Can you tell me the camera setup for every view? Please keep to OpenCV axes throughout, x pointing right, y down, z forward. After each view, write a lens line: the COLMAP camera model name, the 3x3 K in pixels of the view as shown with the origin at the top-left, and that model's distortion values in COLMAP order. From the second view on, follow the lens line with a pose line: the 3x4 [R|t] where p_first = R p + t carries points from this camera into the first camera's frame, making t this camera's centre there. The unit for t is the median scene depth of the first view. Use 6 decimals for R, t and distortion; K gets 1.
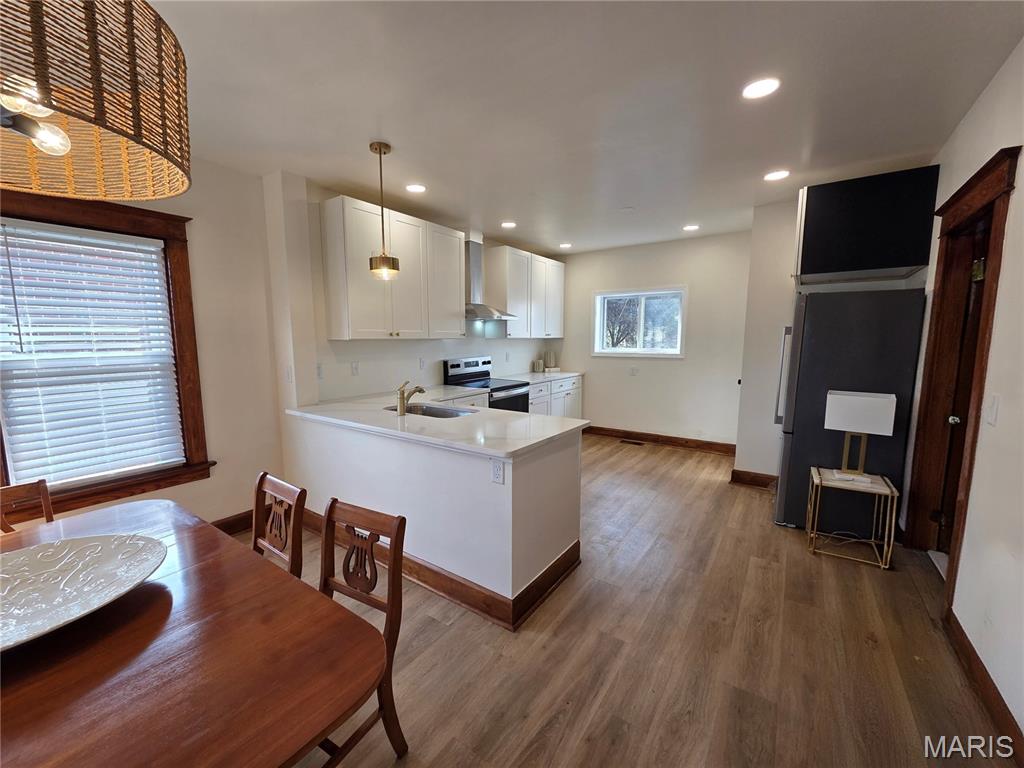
lens RADIAL K [[419.1, 0, 506.7], [0, 419.1, 383.2], [0, 0, 1]] dist [0.002055, -0.000050]
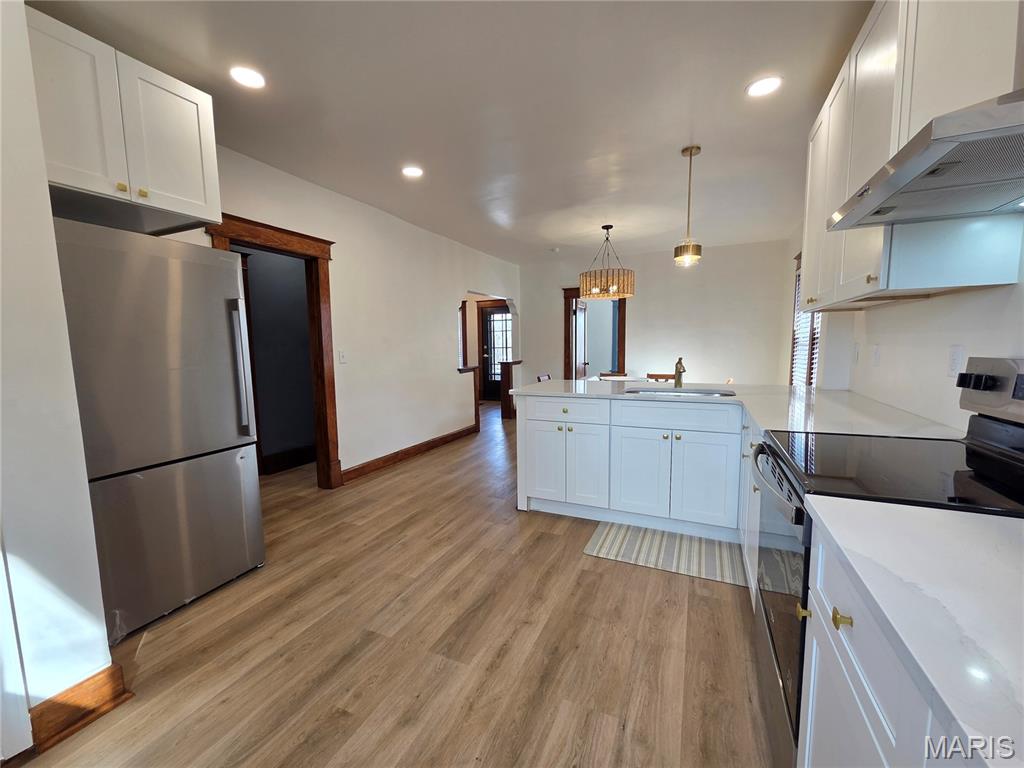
lens RADIAL K [[419.1, 0, 509.1], [0, 419.1, 387.7], [0, 0, 1]] dist [0.002055, -0.000050]
pose [[-0.983016, 0.030453, -0.180975, 0.368844], [-0.009668, 0.976173, 0.216777, -0.151952], [0.183264, 0.214845, -0.959300, 1.893539]]
